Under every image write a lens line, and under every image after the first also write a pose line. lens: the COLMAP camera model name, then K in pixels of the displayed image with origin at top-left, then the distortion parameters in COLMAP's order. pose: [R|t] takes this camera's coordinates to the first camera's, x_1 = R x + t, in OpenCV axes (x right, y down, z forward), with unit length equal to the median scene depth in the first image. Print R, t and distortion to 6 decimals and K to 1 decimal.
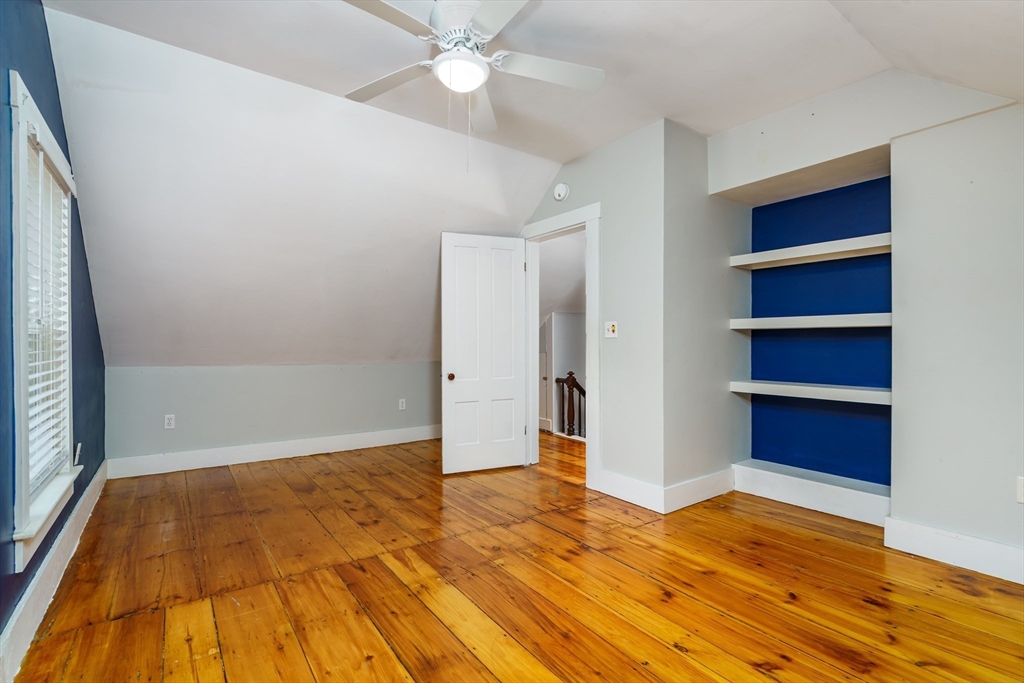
lens RADIAL K [[464.5, 0, 507.6], [0, 464.5, 342.7], [0, 0, 1]] dist [-0.001336, 0.000019]
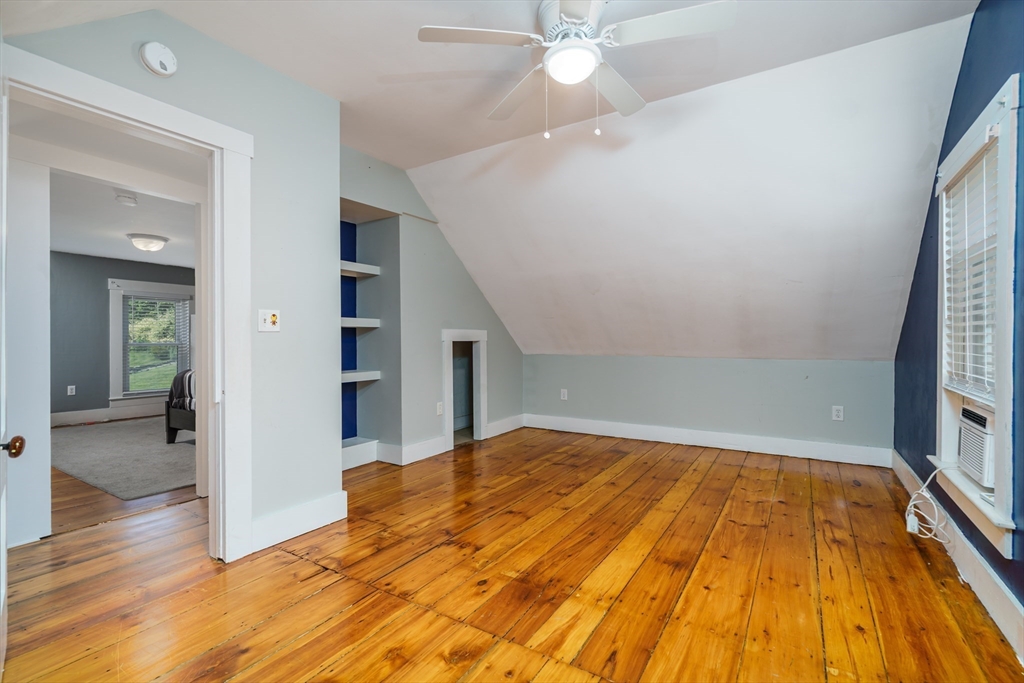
lens RADIAL K [[464.5, 0, 507.6], [0, 464.5, 342.7], [0, 0, 1]] dist [-0.001336, 0.000019]
pose [[-0.364296, -0.005146, 0.931269, -0.902577], [0.000504, 0.999983, 0.005723, 0.006705], [-0.931283, 0.002555, -0.364287, 1.394034]]
